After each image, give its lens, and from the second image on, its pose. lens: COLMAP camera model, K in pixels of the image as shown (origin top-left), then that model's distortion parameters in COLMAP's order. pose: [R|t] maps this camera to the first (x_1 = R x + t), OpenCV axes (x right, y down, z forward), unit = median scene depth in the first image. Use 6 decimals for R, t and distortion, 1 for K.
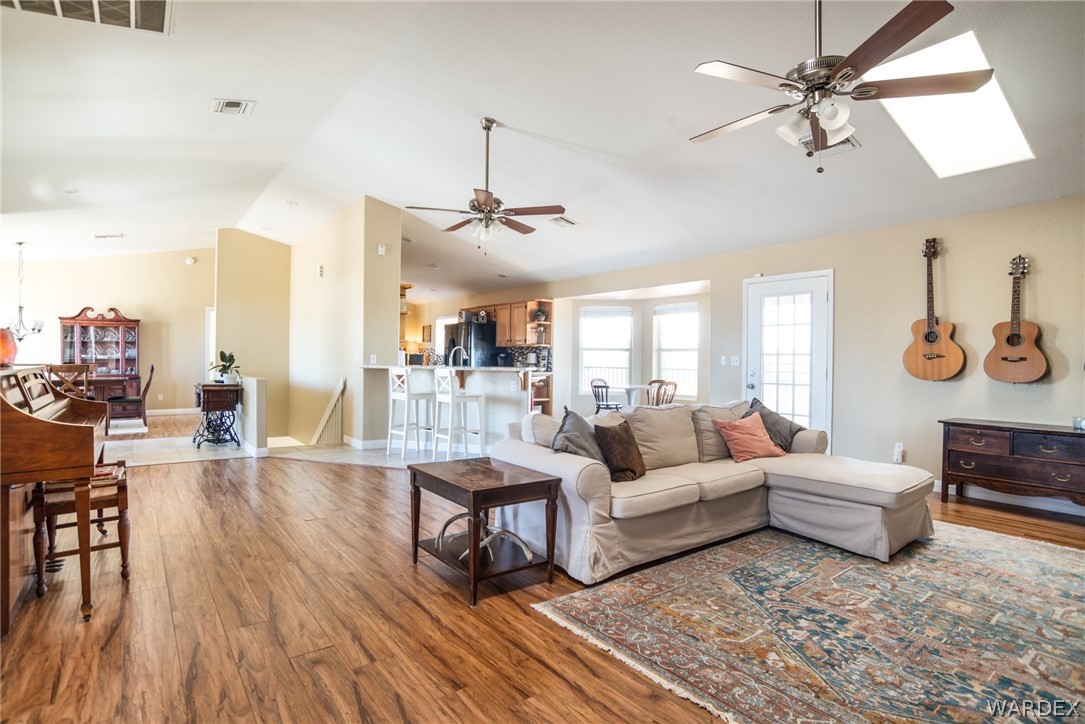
lens RADIAL K [[545.1, 0, 542.5], [0, 545.1, 362.0], [0, 0, 1]] dist [-0.085763, 0.041906]
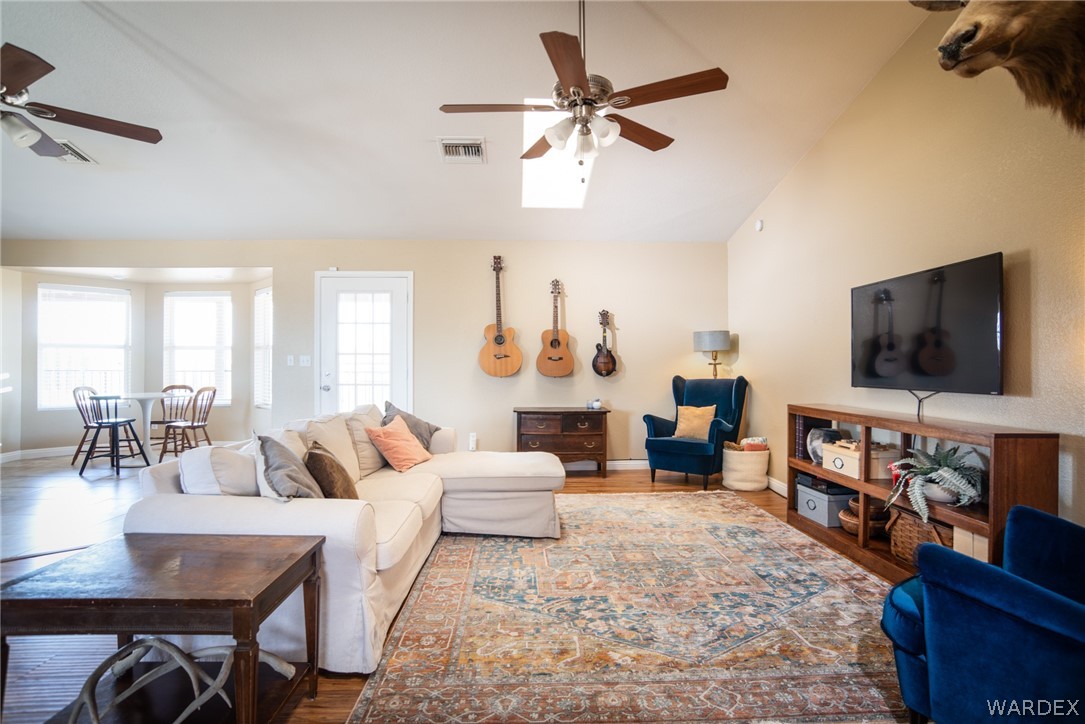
lens RADIAL K [[545.1, 0, 542.5], [0, 545.1, 362.0], [0, 0, 1]] dist [-0.085763, 0.041906]
pose [[0.580696, -0.007503, 0.814086, -0.285655], [0.005698, 0.999970, 0.005152, -0.005349], [-0.814101, 0.001647, 0.580721, 0.317265]]
